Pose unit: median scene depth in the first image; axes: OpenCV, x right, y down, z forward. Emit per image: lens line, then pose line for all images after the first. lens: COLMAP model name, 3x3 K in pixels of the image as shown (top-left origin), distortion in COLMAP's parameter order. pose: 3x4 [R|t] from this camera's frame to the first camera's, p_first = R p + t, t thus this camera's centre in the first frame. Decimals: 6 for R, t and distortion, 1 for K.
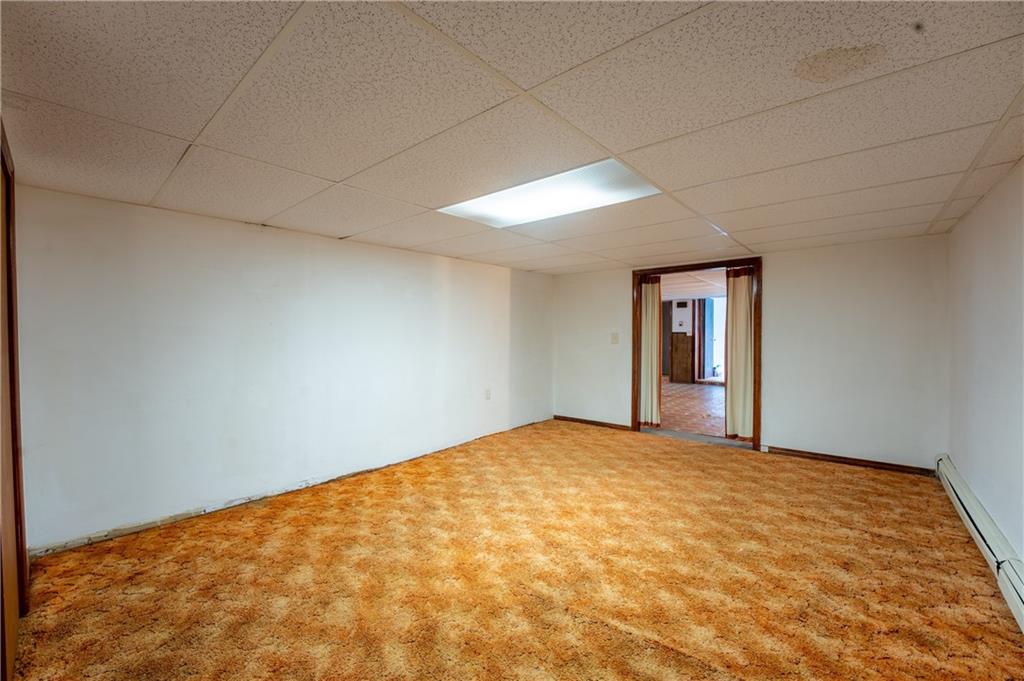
lens RADIAL K [[417.2, 0, 512.0], [0, 417.2, 340.5], [0, 0, 1]] dist [-0.029329, 0.004161]
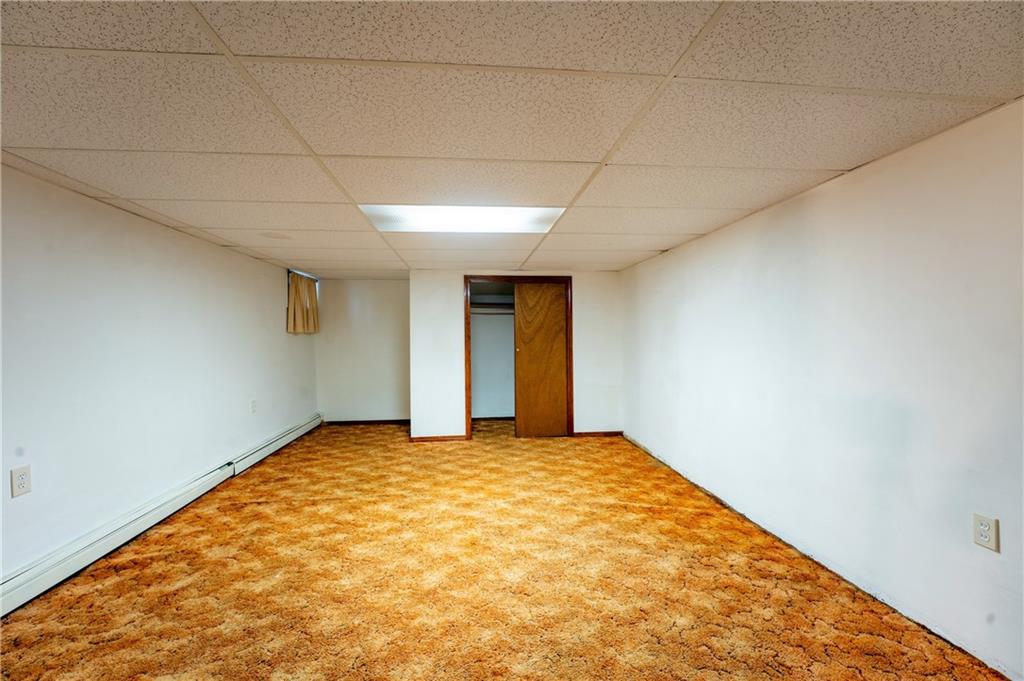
lens RADIAL K [[417.2, 0, 512.0], [0, 417.2, 340.5], [0, 0, 1]] dist [-0.029329, 0.004161]
pose [[-0.688523, 0.012196, -0.725112, 0.733789], [-0.006885, 0.999704, 0.023352, -0.035662], [0.725182, 0.021071, -0.688235, 1.715456]]
